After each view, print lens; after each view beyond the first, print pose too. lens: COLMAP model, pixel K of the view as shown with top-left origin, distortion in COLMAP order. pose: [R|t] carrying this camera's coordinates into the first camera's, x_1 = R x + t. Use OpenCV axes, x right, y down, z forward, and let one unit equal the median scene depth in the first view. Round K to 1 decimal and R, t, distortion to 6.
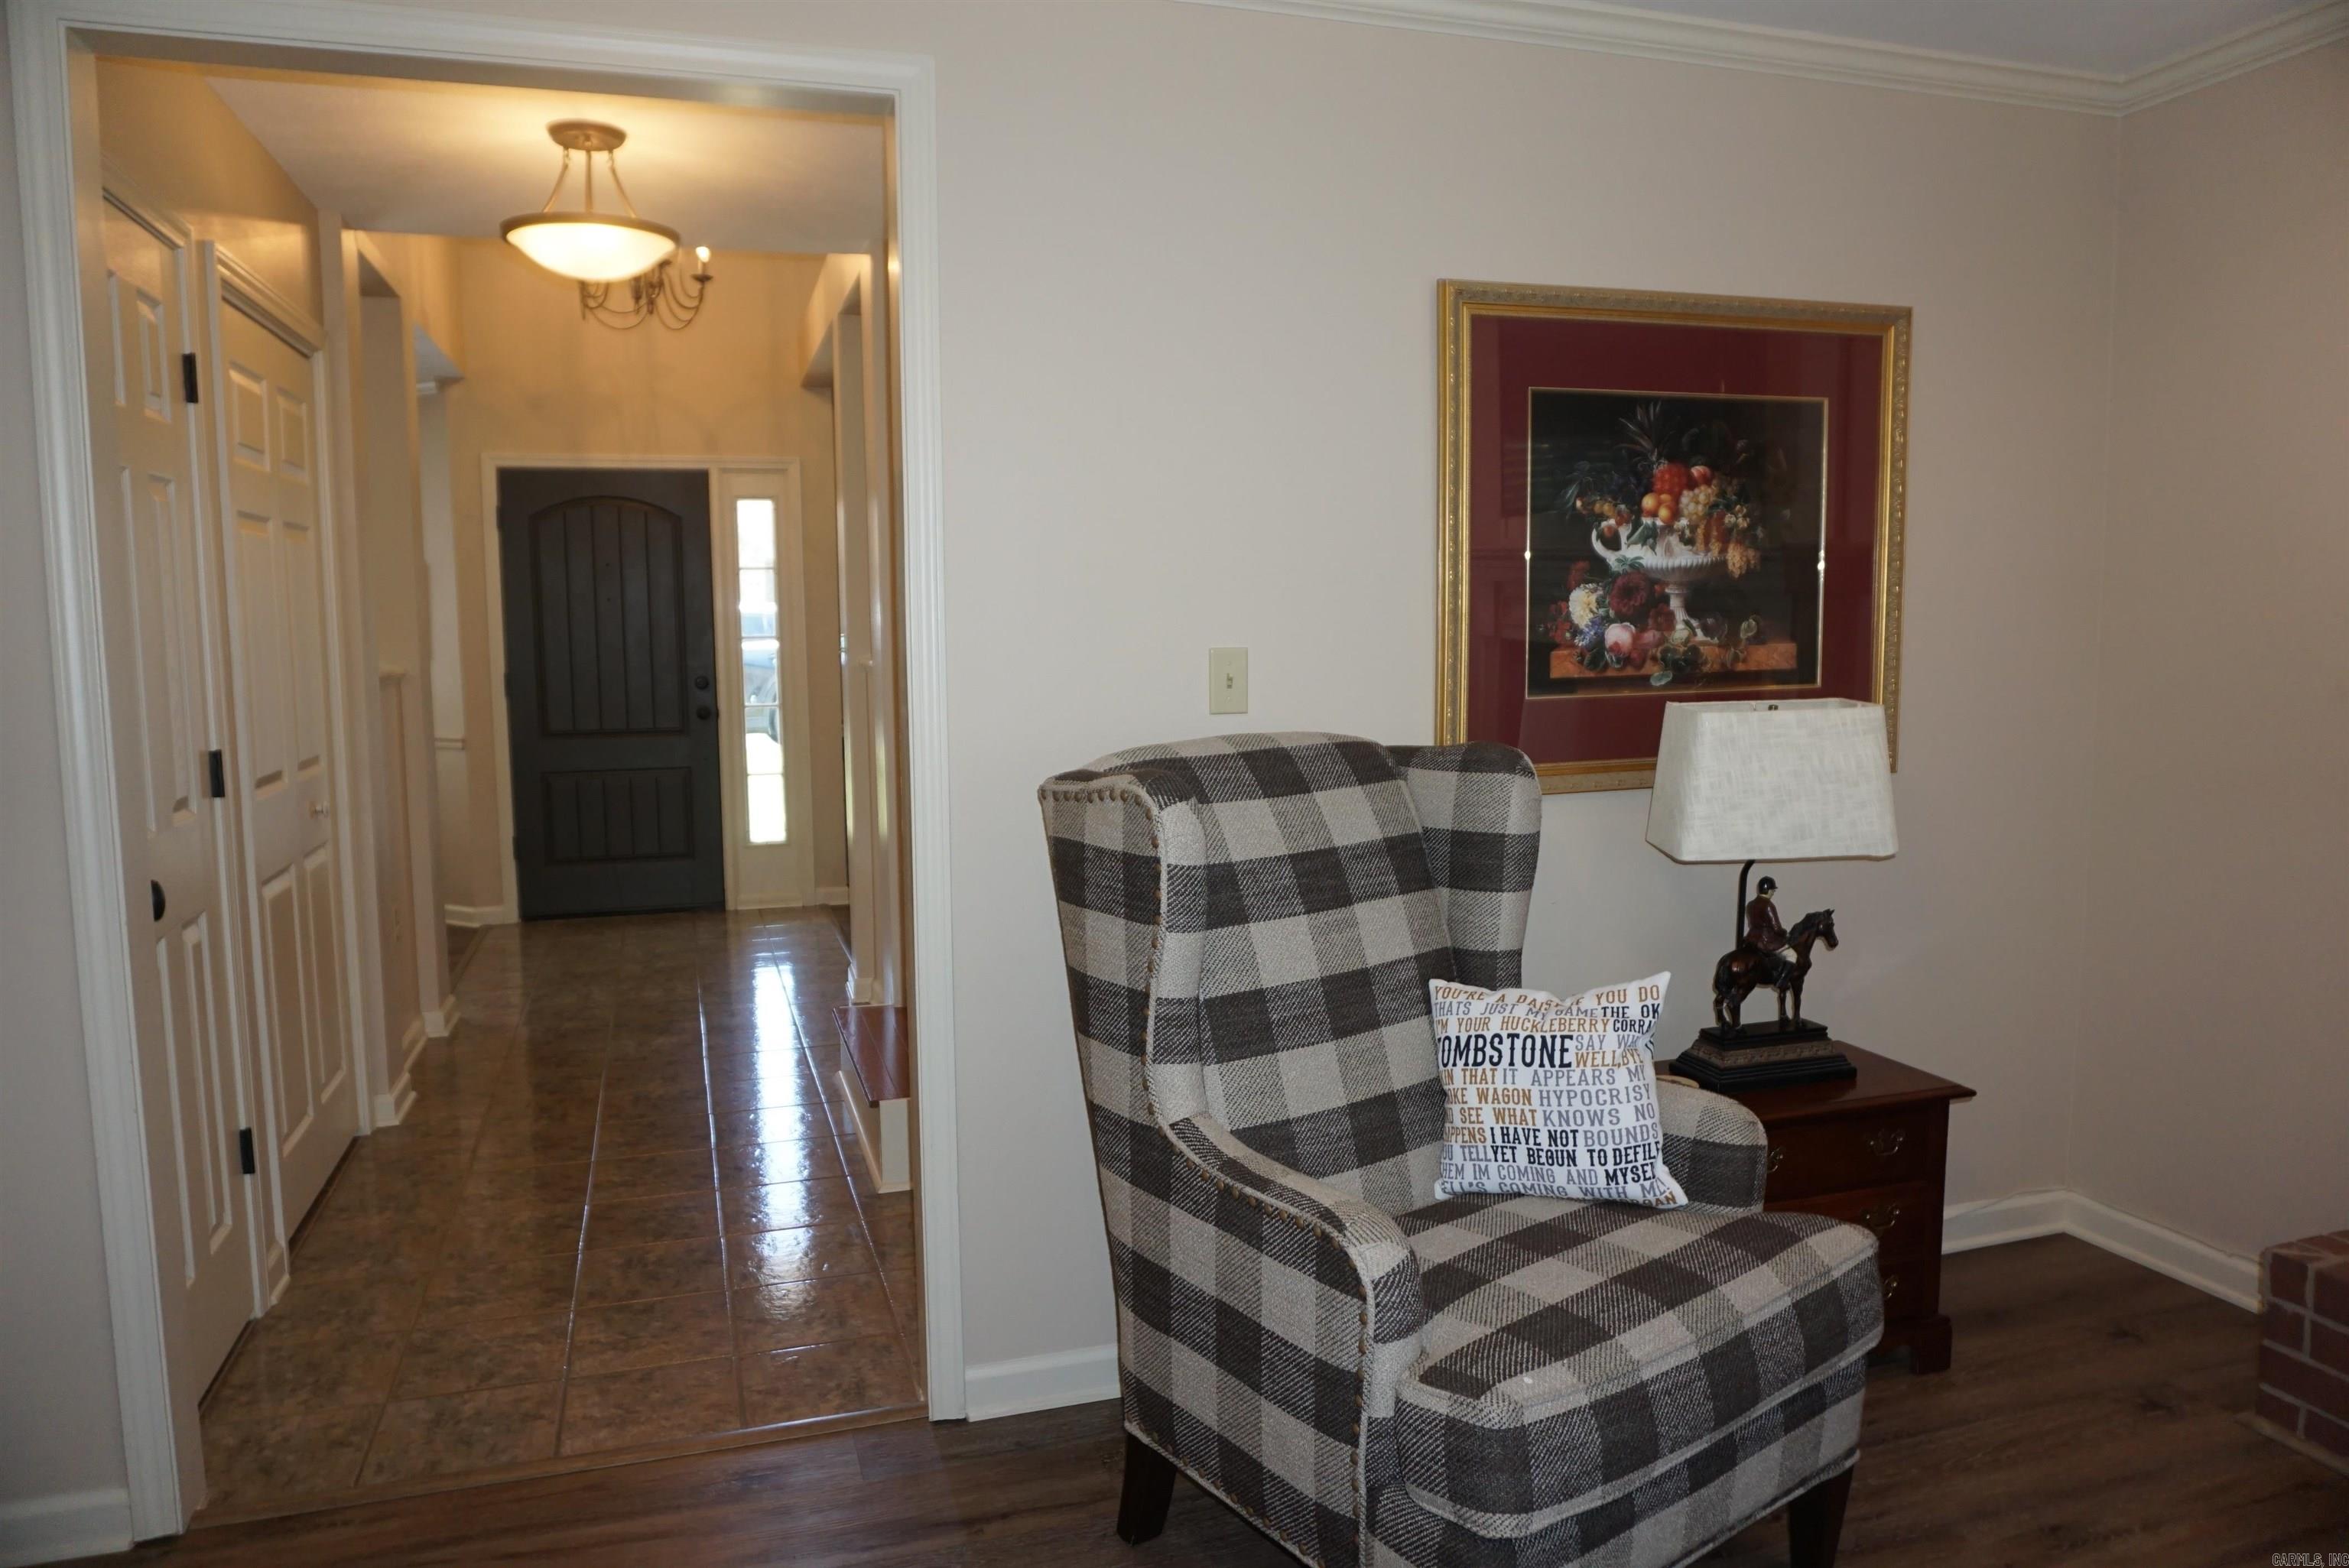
lens RADIAL K [[1575.1, 0, 1178.2], [0, 1575.1, 783.9], [0, 0, 1]] dist [-0.044606, 0.034571]
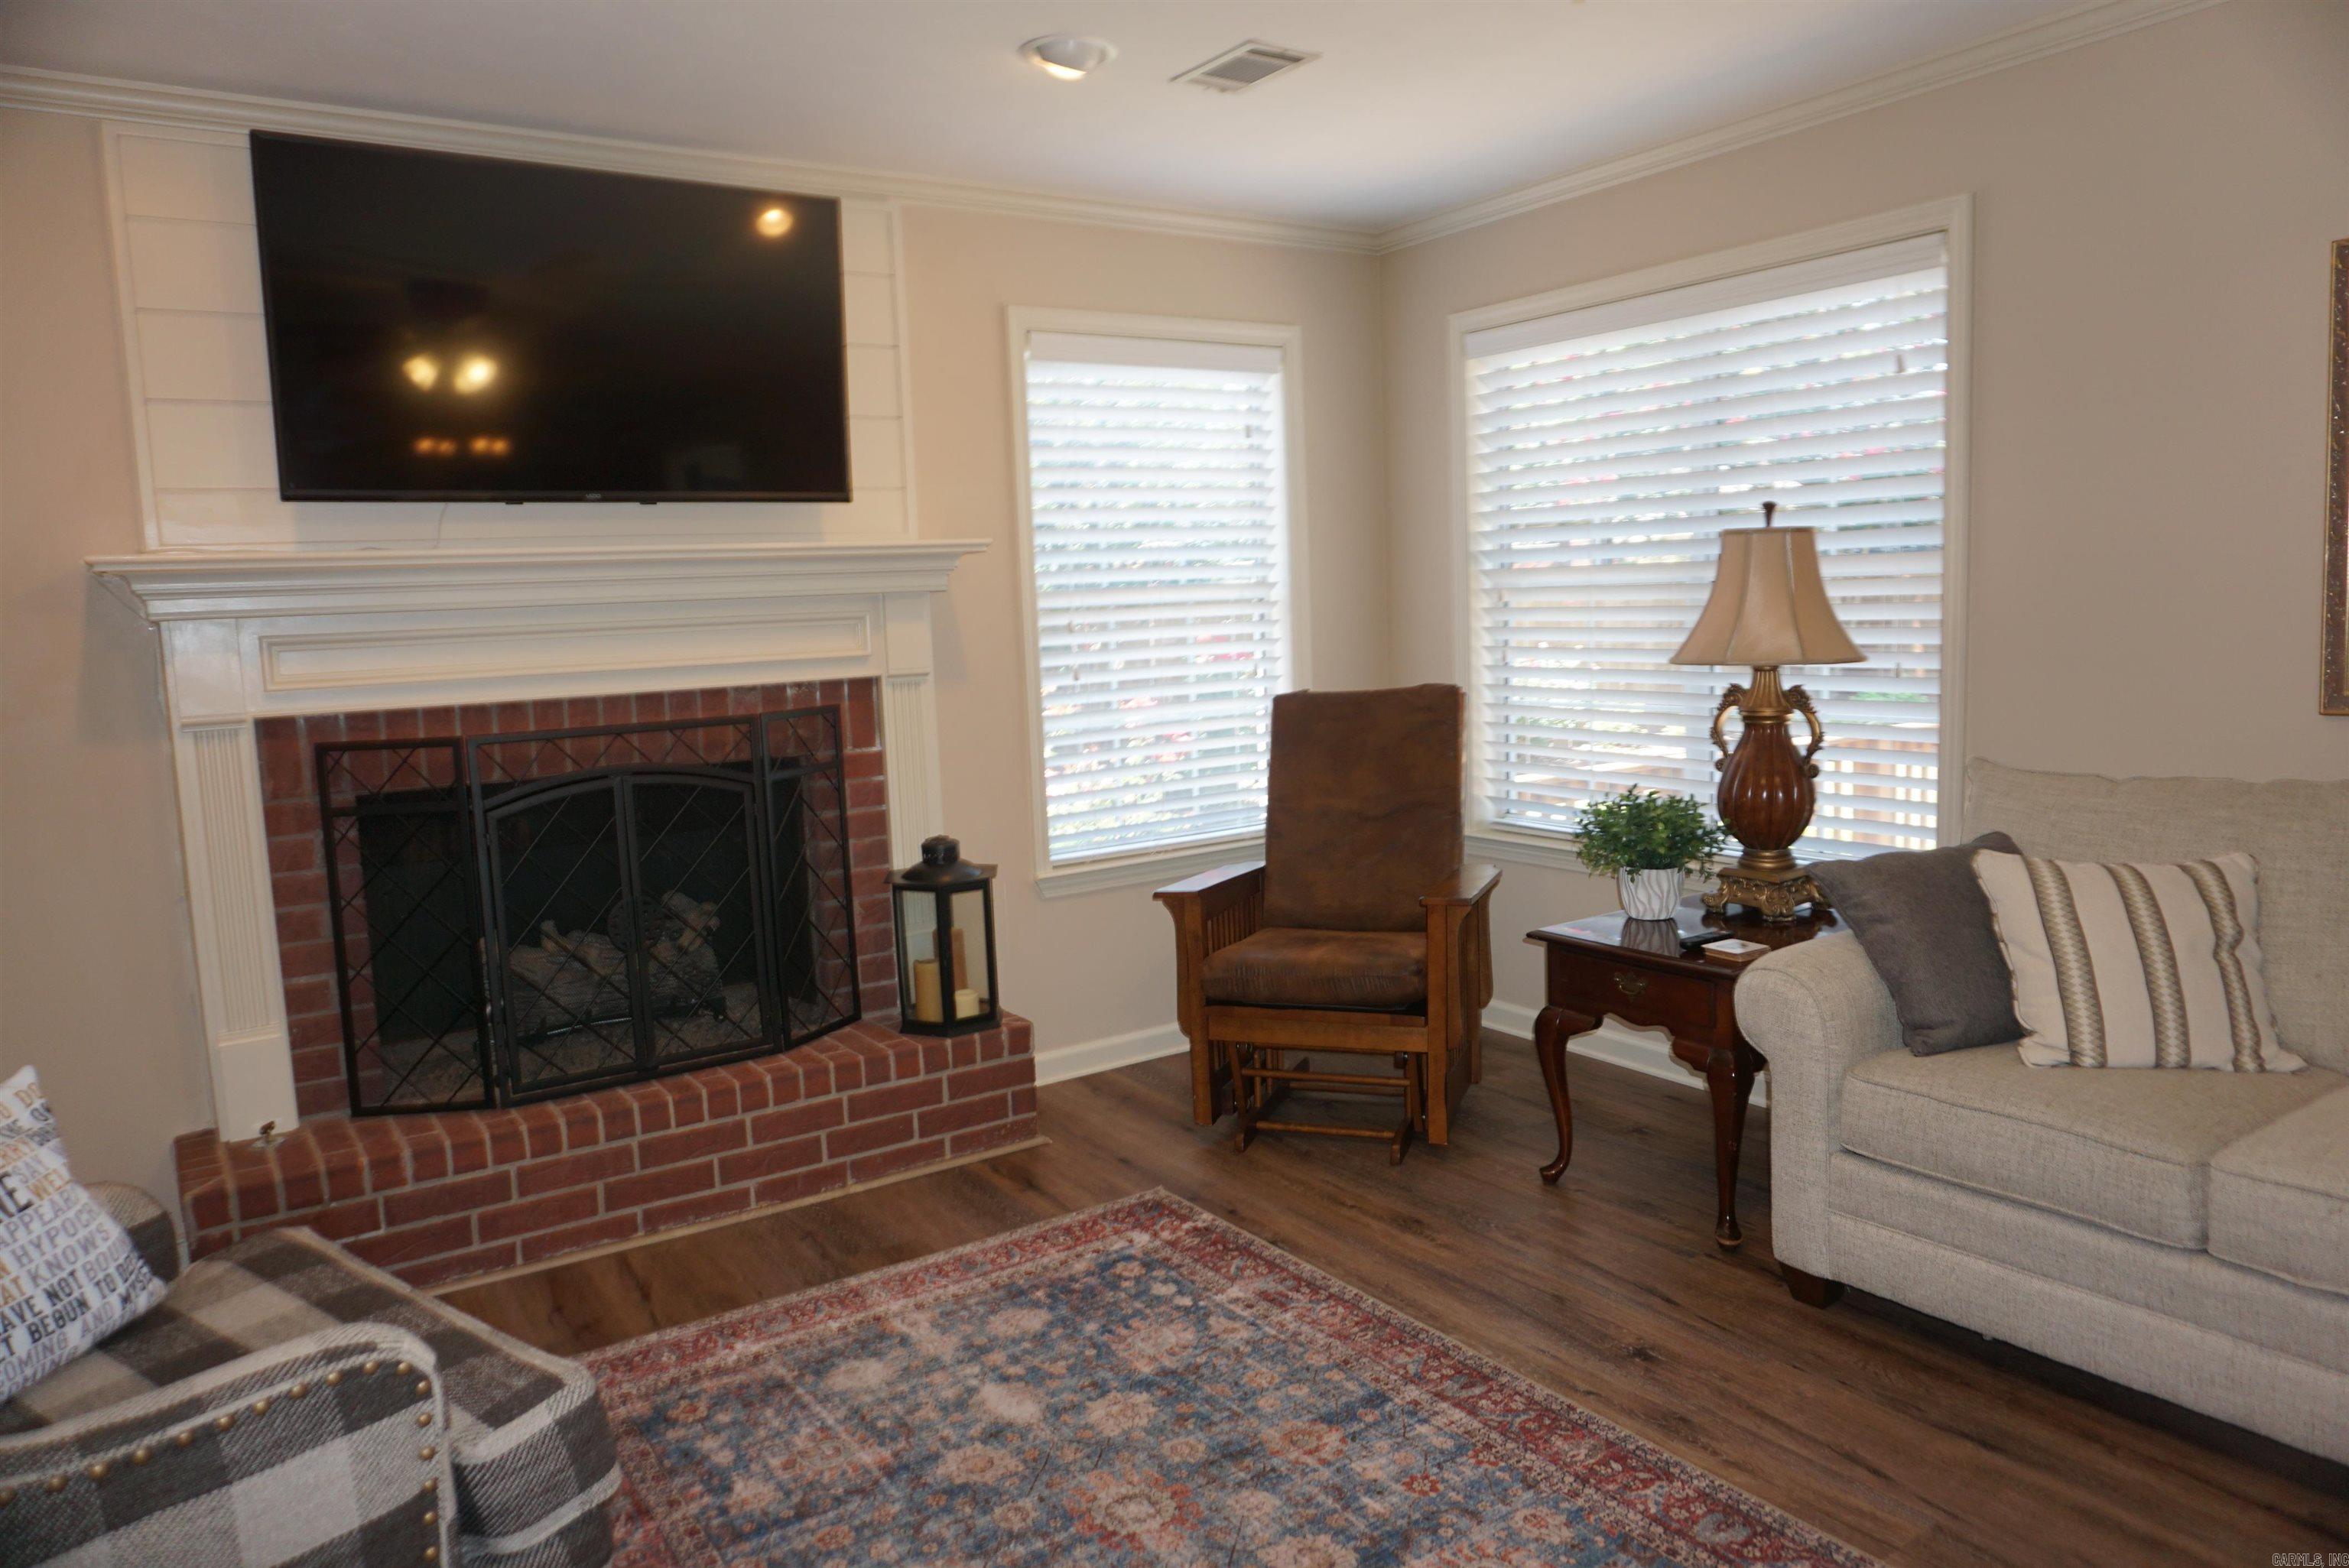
lens RADIAL K [[1575.1, 0, 1181.7], [0, 1575.1, 771.6], [0, 0, 1]] dist [-0.044606, 0.034571]
pose [[-0.279642, -0.080097, 0.956758, -0.646532], [0.140578, 0.982358, 0.123328, -0.049178], [-0.949757, 0.168987, -0.263449, 0.625513]]
